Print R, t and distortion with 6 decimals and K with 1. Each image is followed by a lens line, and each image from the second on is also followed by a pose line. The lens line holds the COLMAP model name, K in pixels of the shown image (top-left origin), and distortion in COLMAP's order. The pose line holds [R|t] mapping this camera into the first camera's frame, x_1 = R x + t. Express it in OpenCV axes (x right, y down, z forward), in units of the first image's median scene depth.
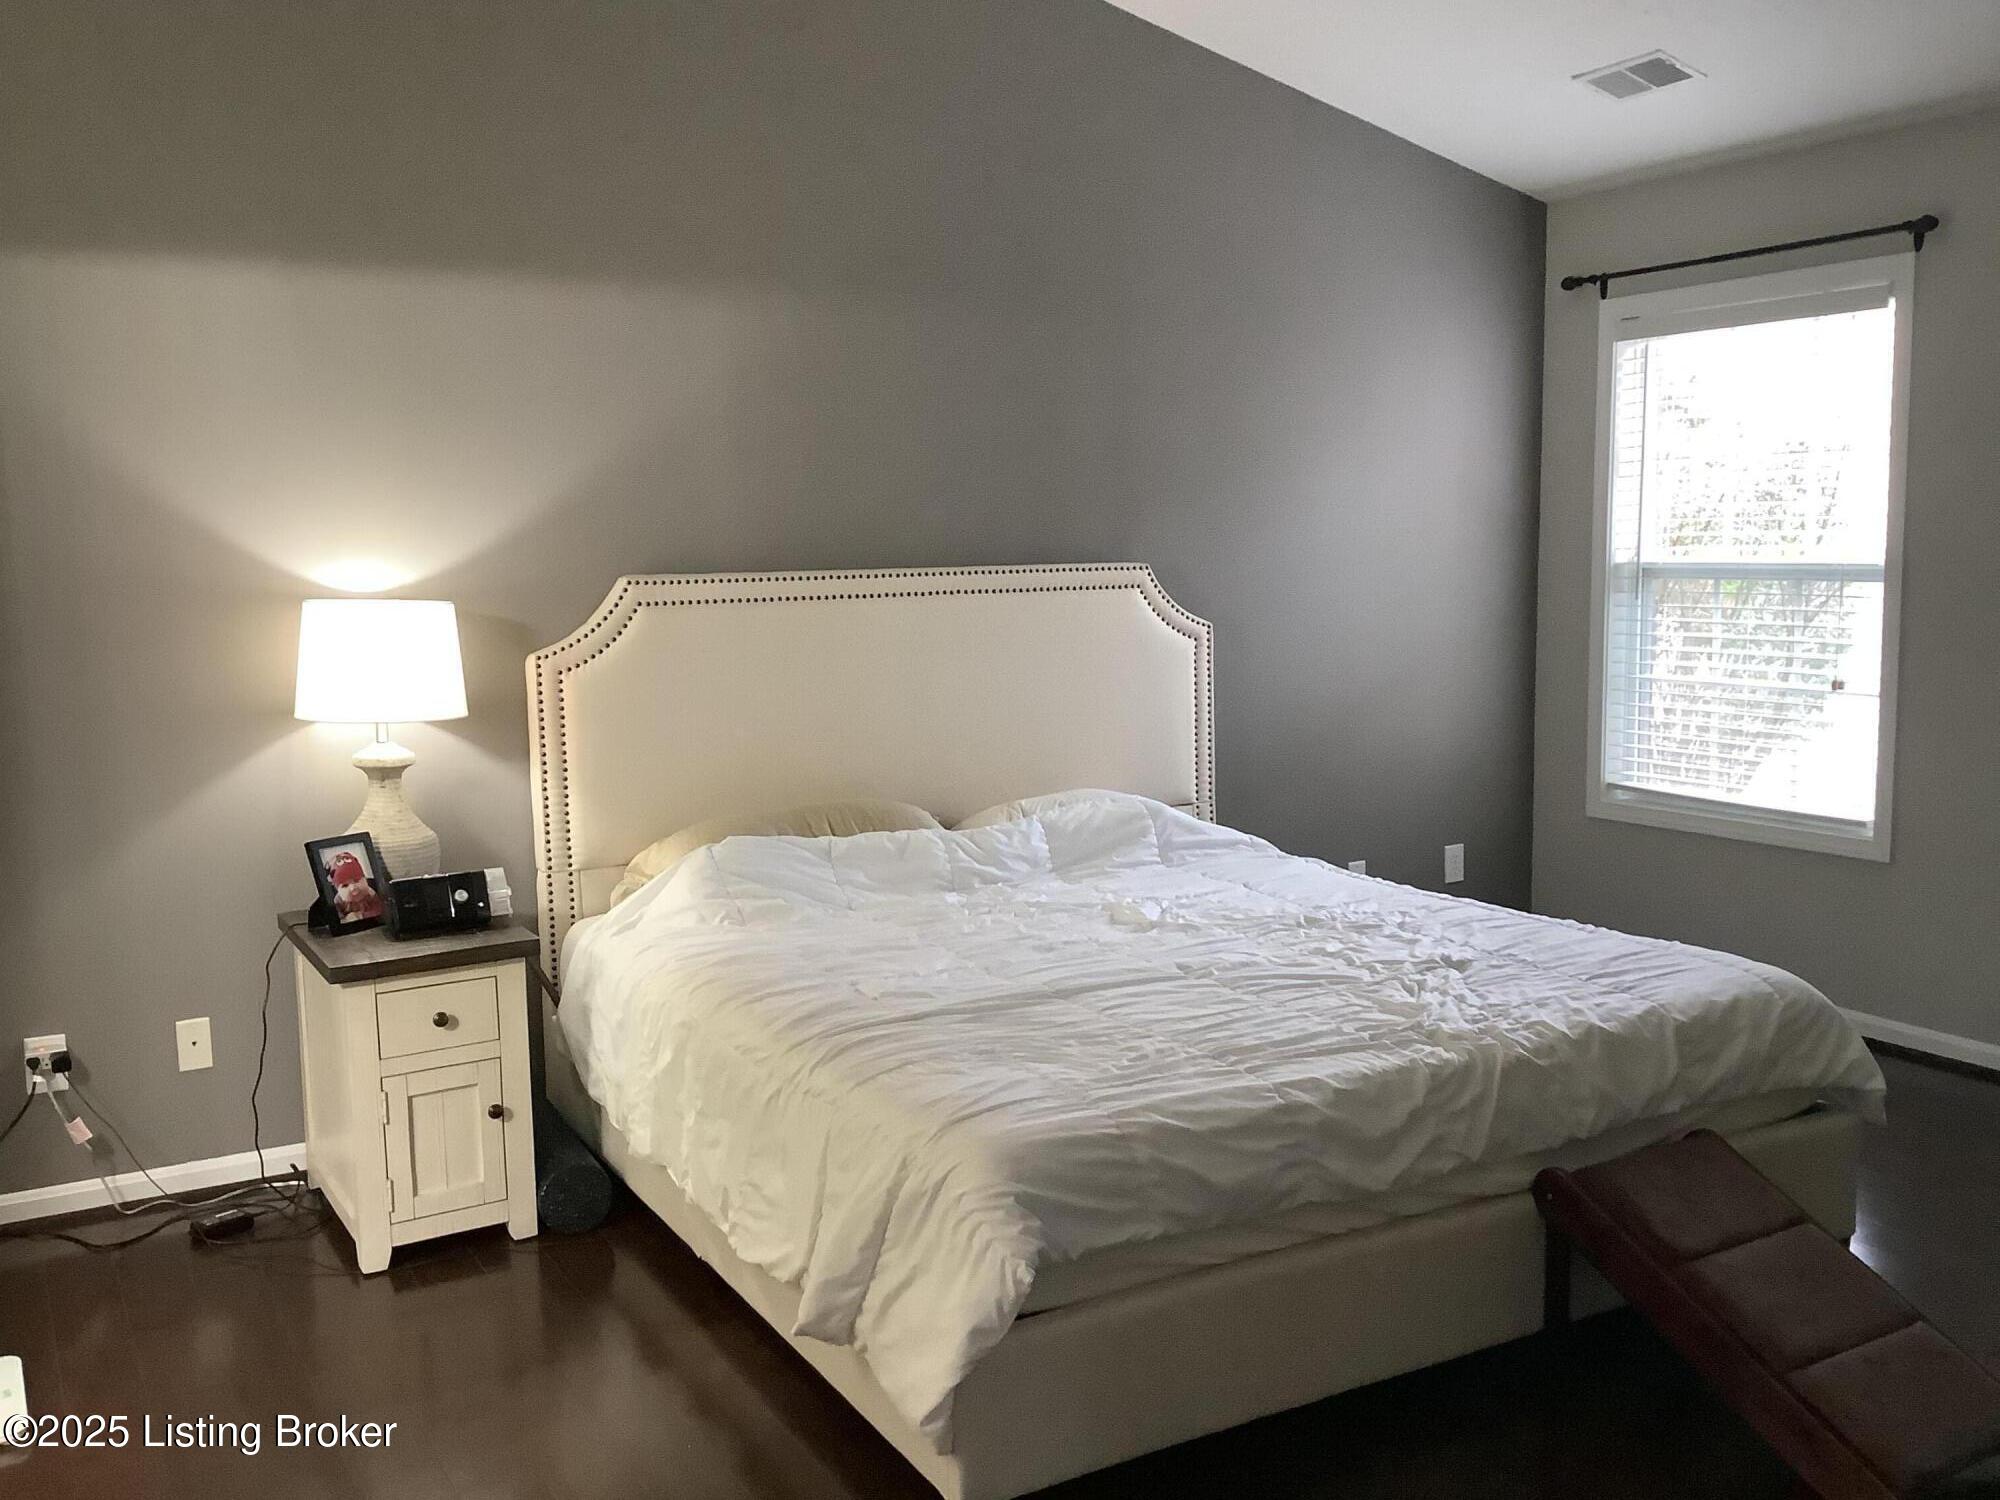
lens RADIAL K [[1821.7, 0, 994.5], [0, 1821.7, 755.5], [0, 0, 1]] dist [0.143798, -0.312748]
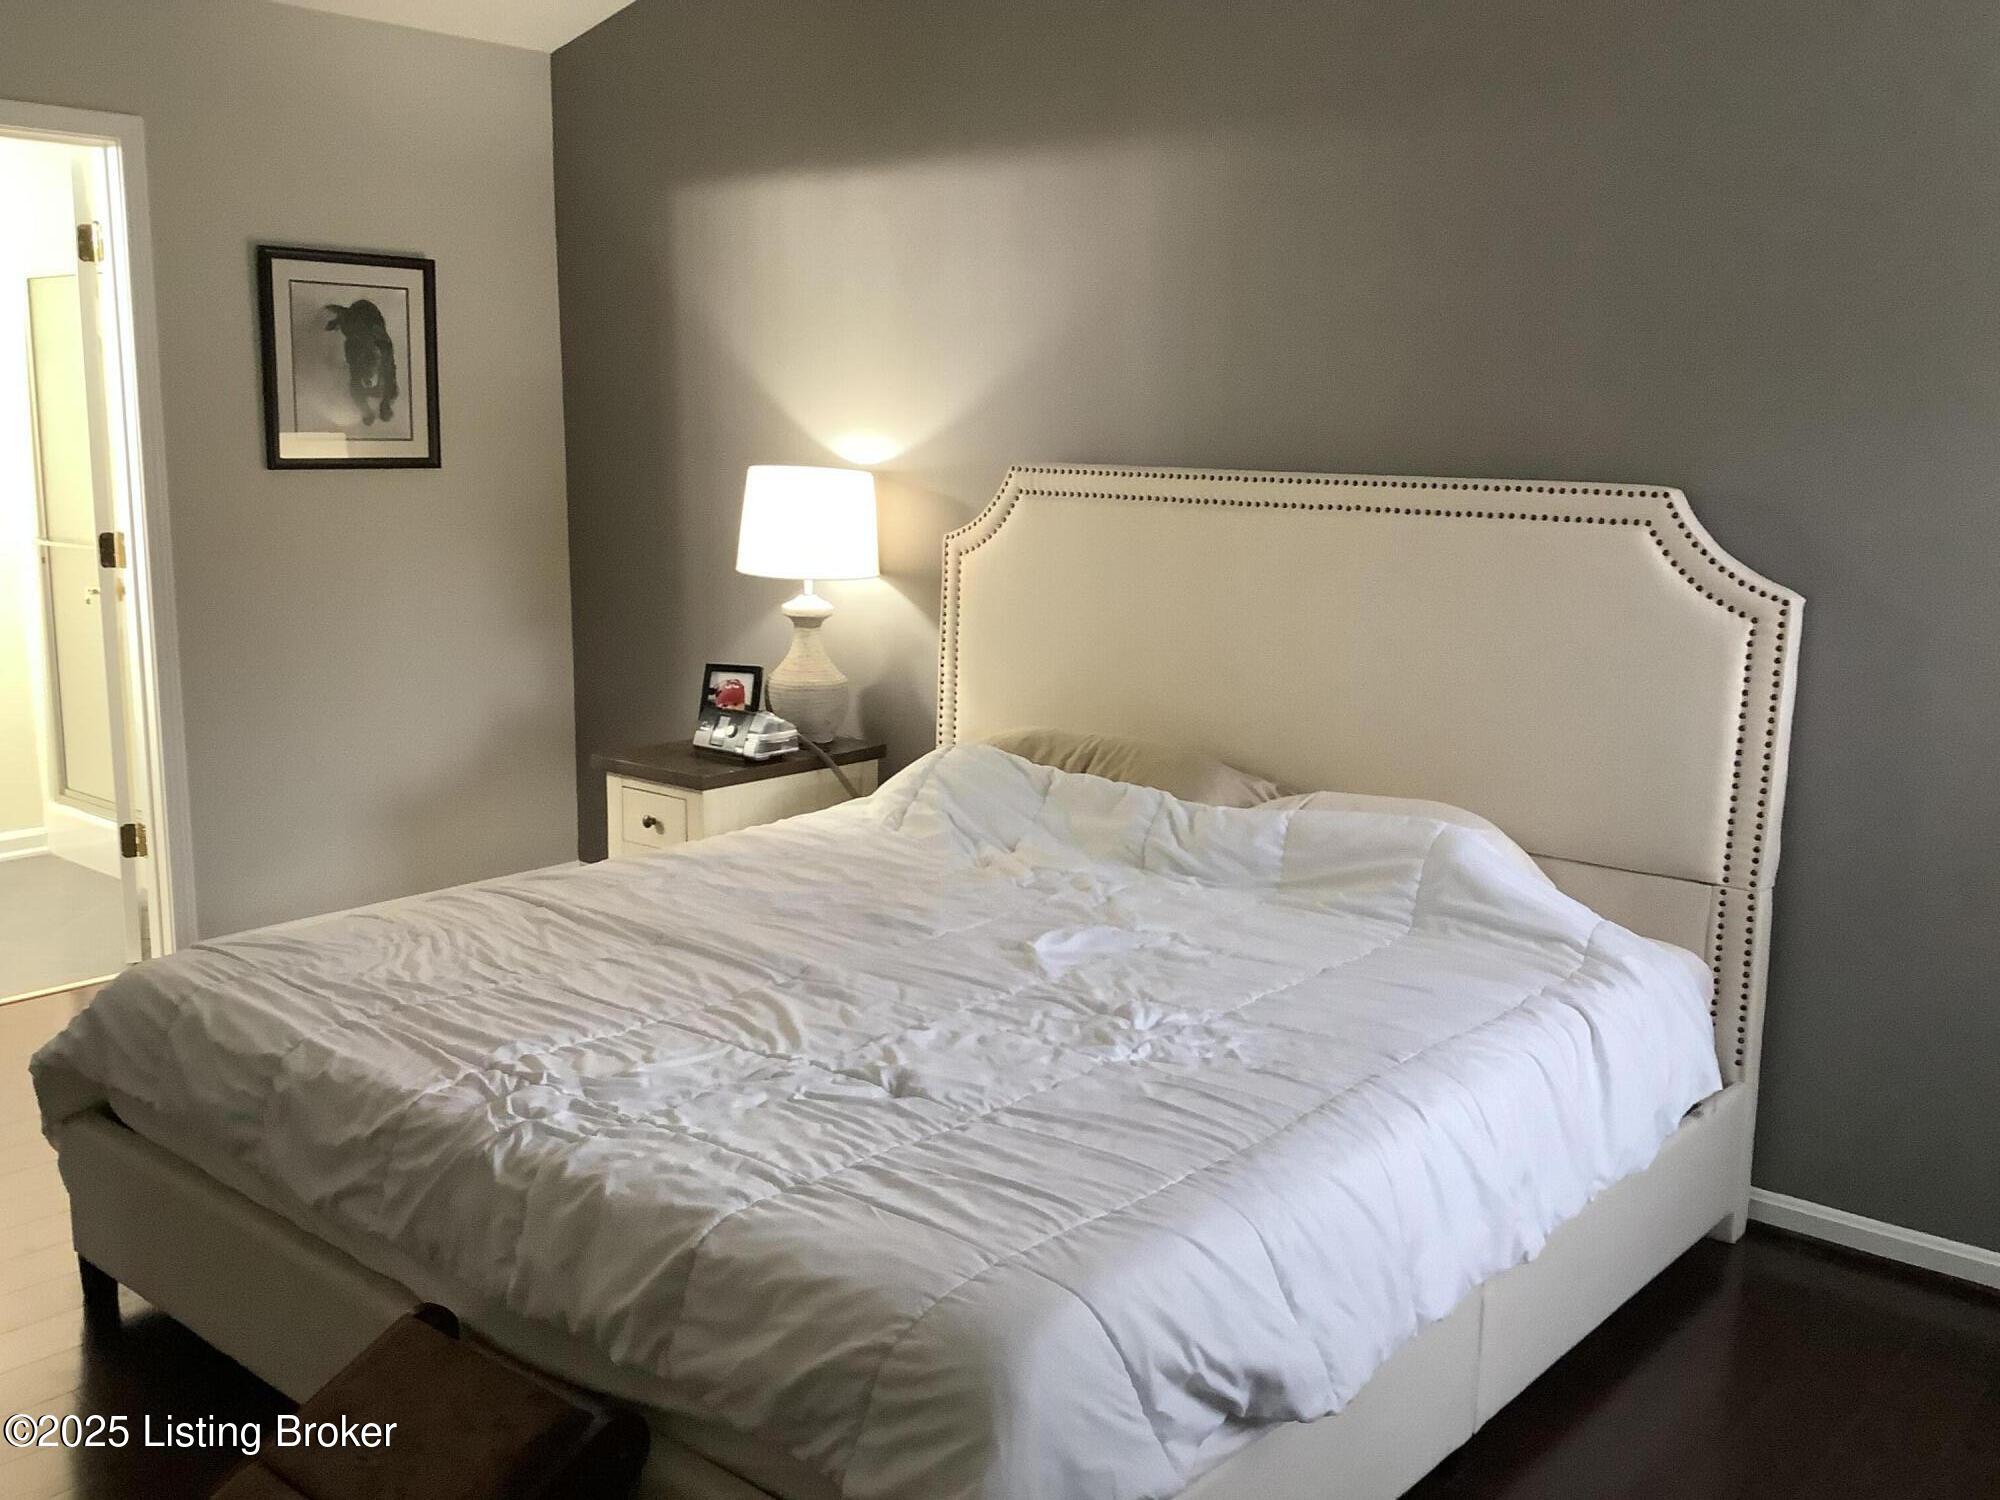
lens RADIAL K [[1820.3, 0, 1000.0], [0, 1820.3, 750.0], [0, 0, 1]] dist [0.165861, -0.400209]
pose [[0.340734, 0.194137, -0.919897, 0.808577], [-0.143854, 0.977692, 0.153050, -0.108140], [0.929089, 0.080182, 0.361060, 0.745235]]
